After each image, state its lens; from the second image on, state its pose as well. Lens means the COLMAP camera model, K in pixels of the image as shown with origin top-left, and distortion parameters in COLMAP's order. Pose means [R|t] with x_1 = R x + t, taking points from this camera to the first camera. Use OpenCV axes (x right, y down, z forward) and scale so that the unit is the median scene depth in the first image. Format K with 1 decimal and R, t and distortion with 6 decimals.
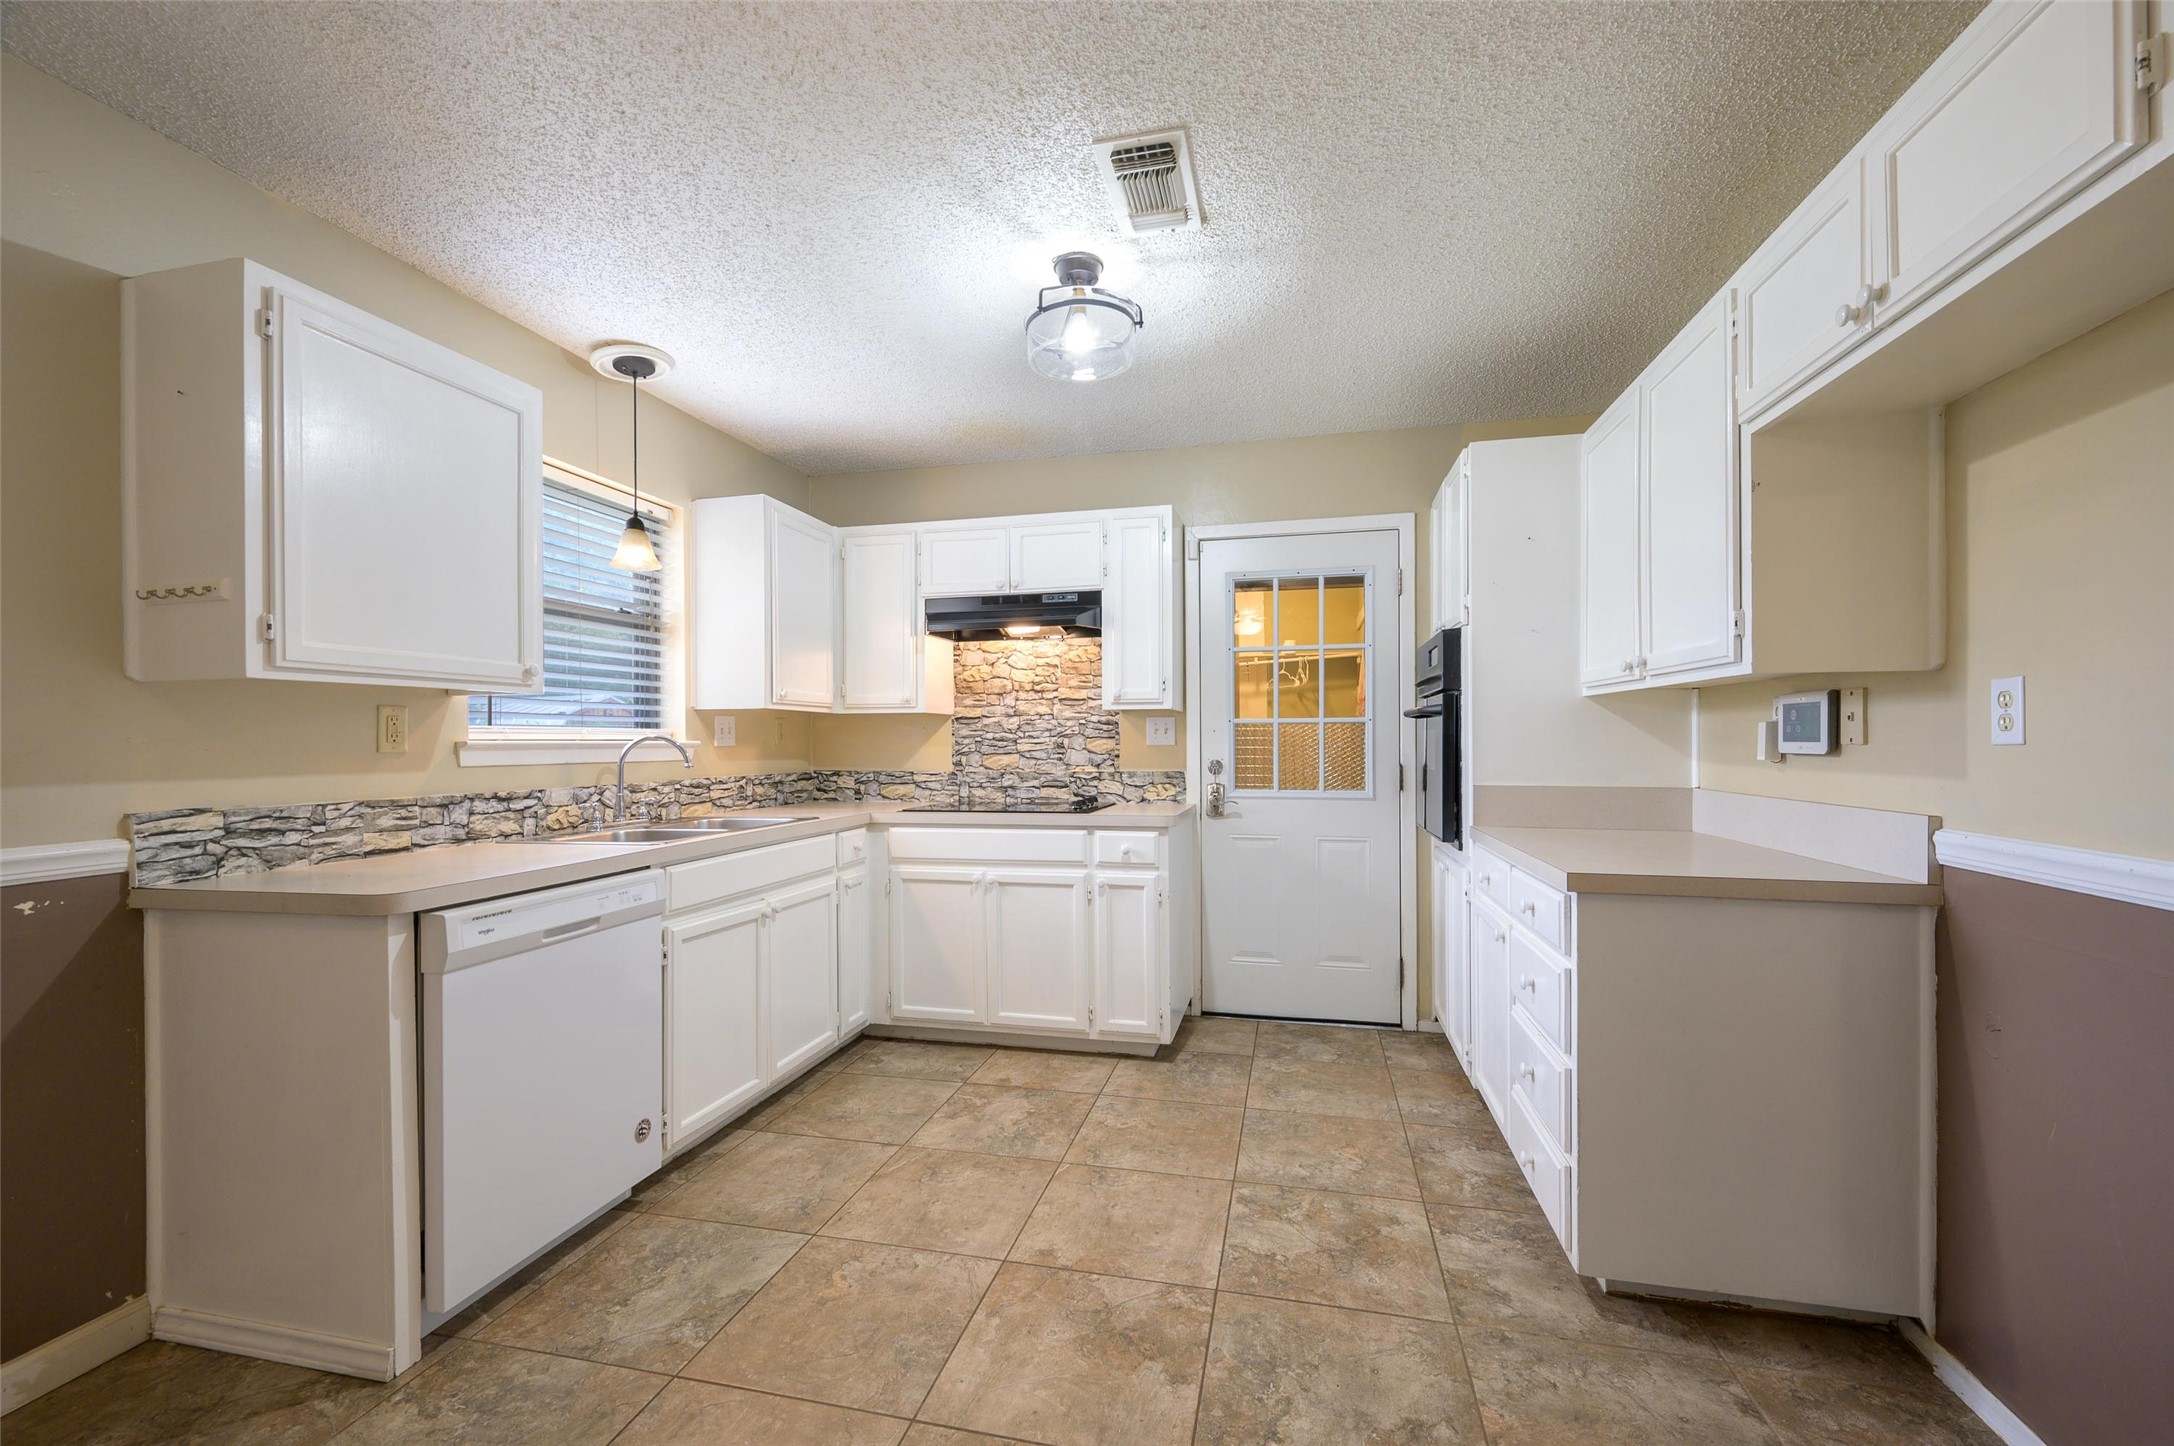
lens RADIAL K [[864.0, 0, 1112.1], [0, 864.0, 738.1], [0, 0, 1]] dist [-0.001184, 0.000516]
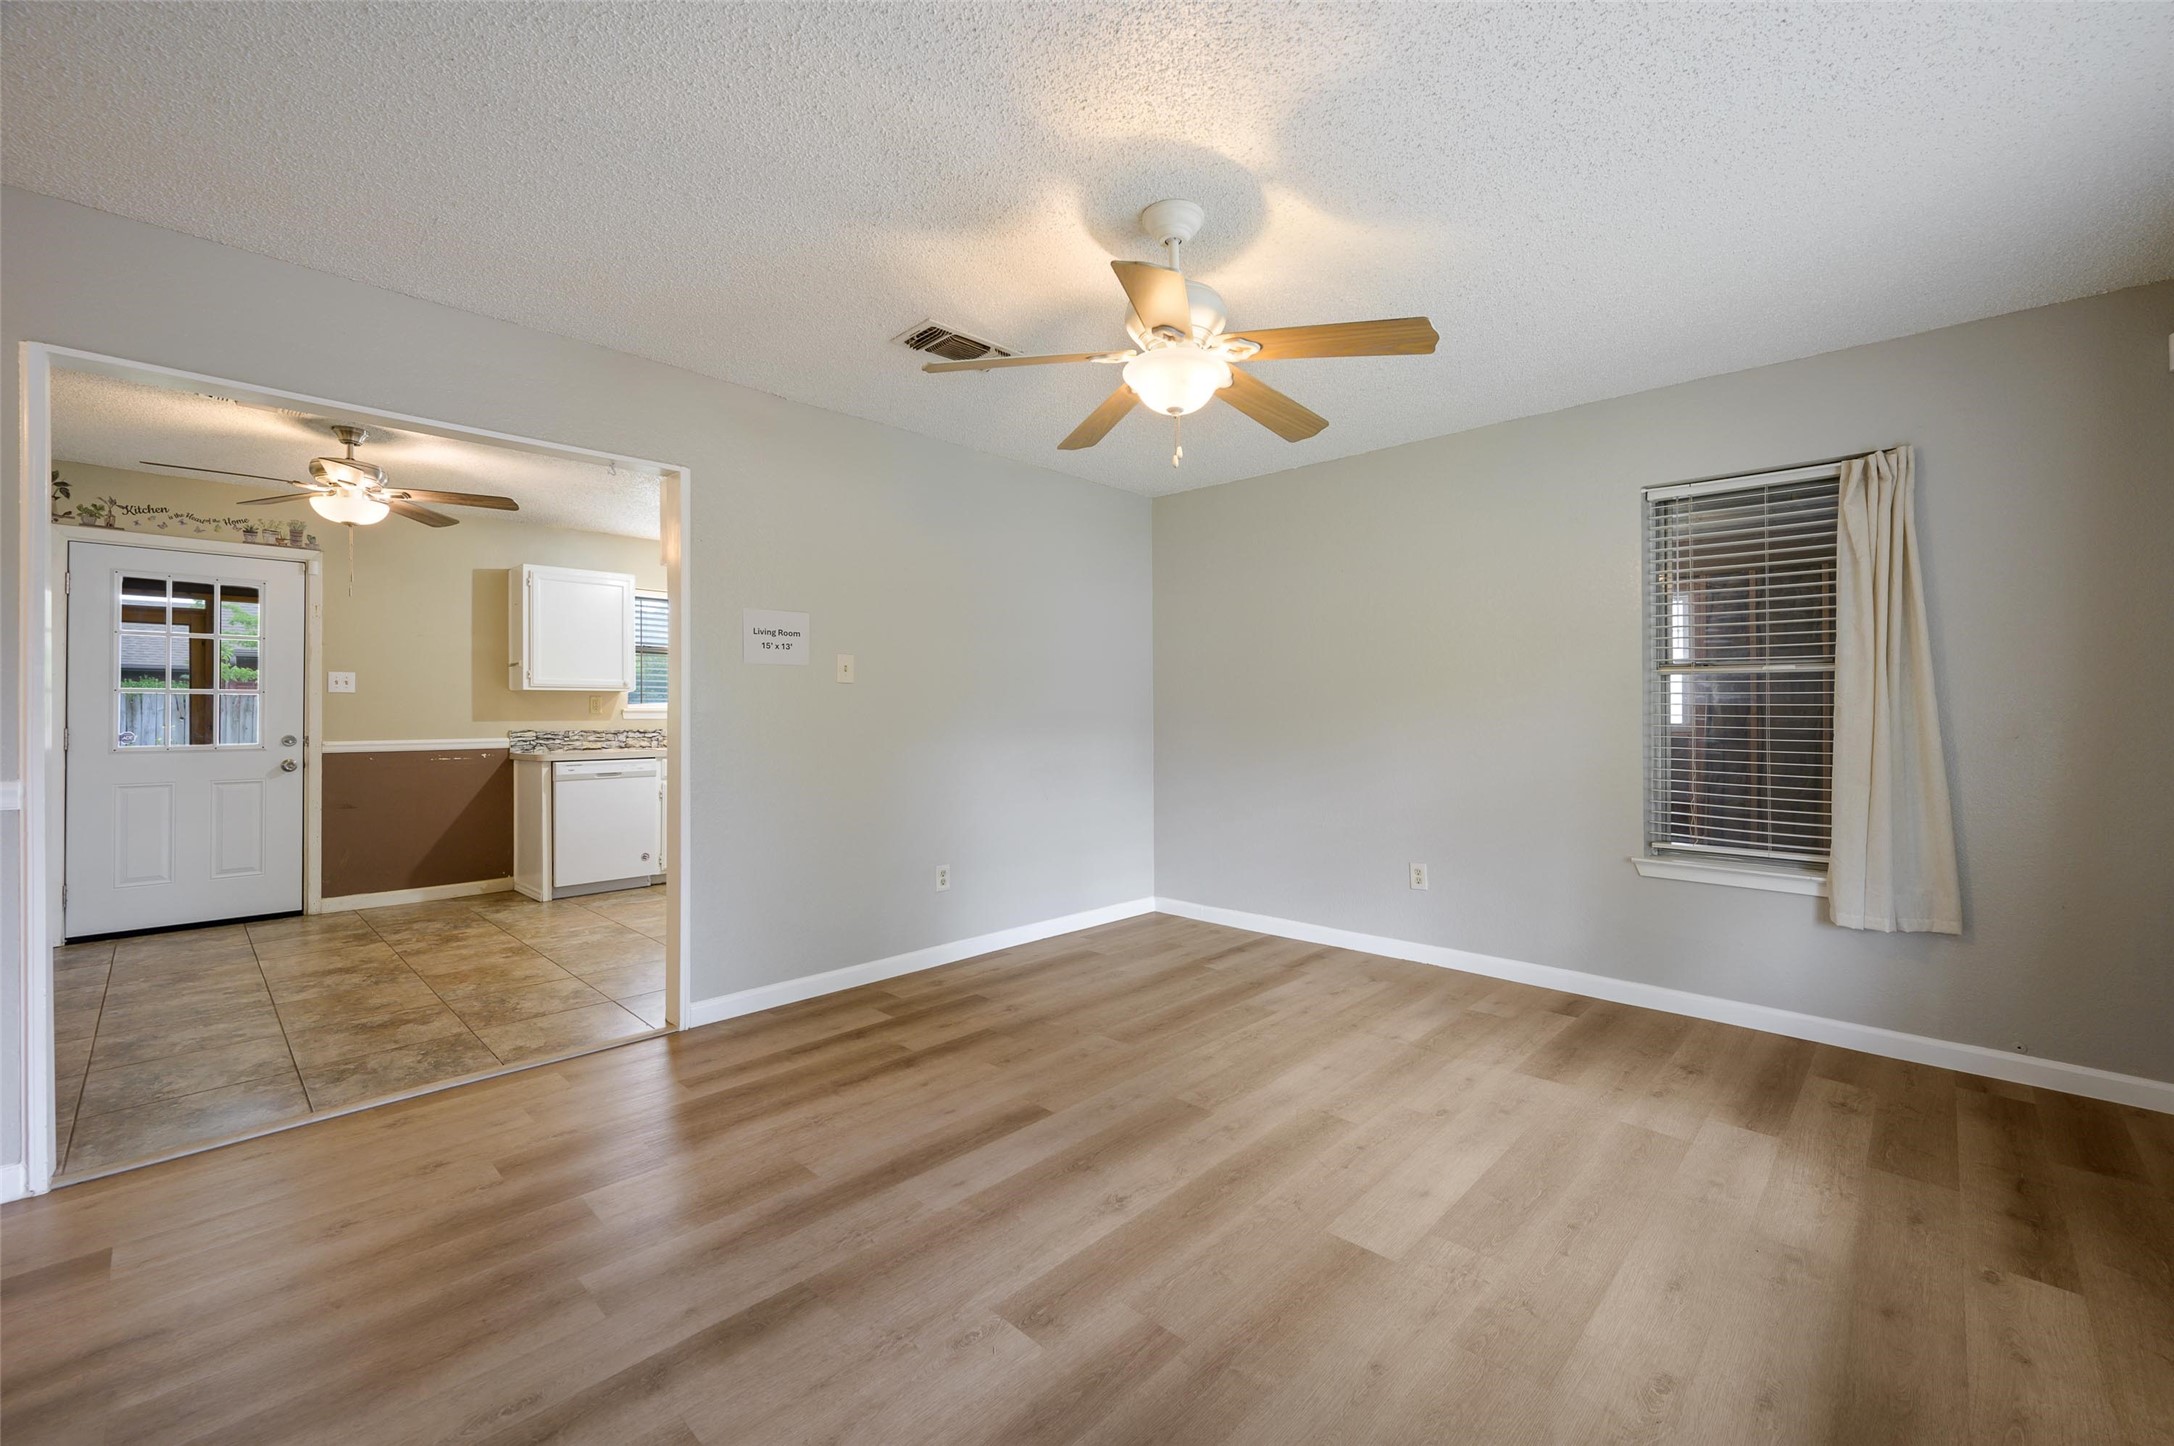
lens RADIAL K [[912.1, 0, 1163.3], [0, 912.1, 707.2], [0, 0, 1]] dist [-0.009515, -0.000163]
pose [[0.874367, 0.001949, -0.485261, 2.057747], [-0.002720, 0.999996, -0.000886, -0.005066], [0.485257, 0.002094, 0.874369, -0.624893]]
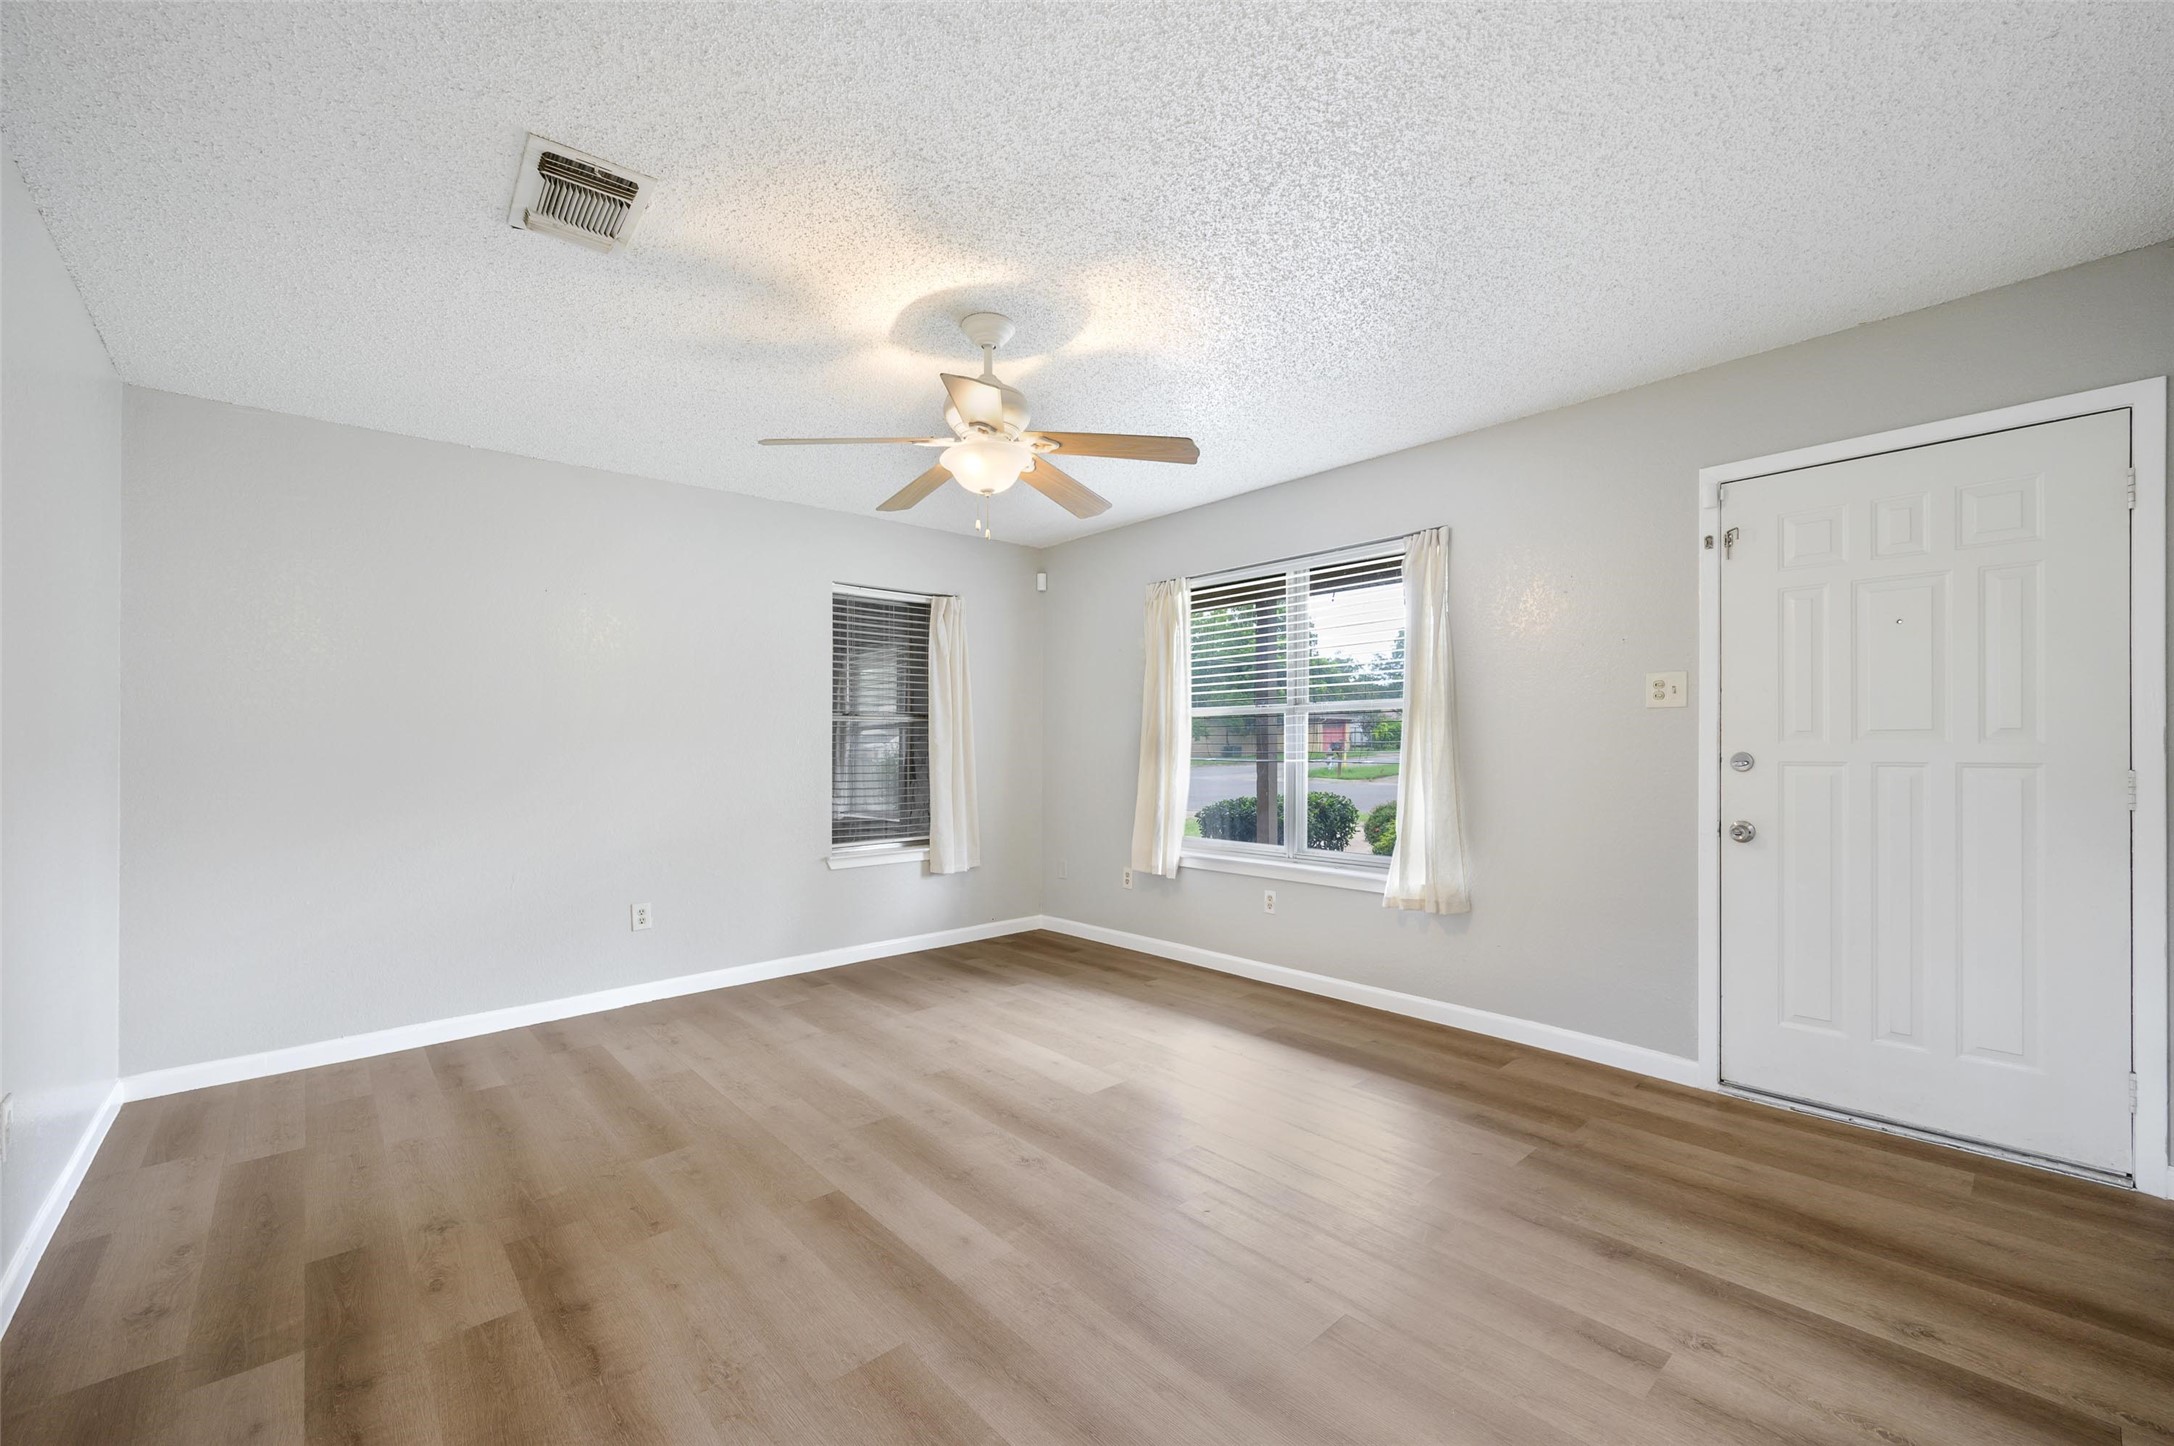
lens RADIAL K [[864.0, 0, 1081.5], [0, 864.0, 742.6], [0, 0, 1]] dist [-0.001184, 0.000516]
pose [[0.582475, -0.003612, 0.812840, 0.698984], [0.008541, 0.999962, -0.001678, -0.005684], [-0.812804, 0.007920, 0.582484, -0.495945]]
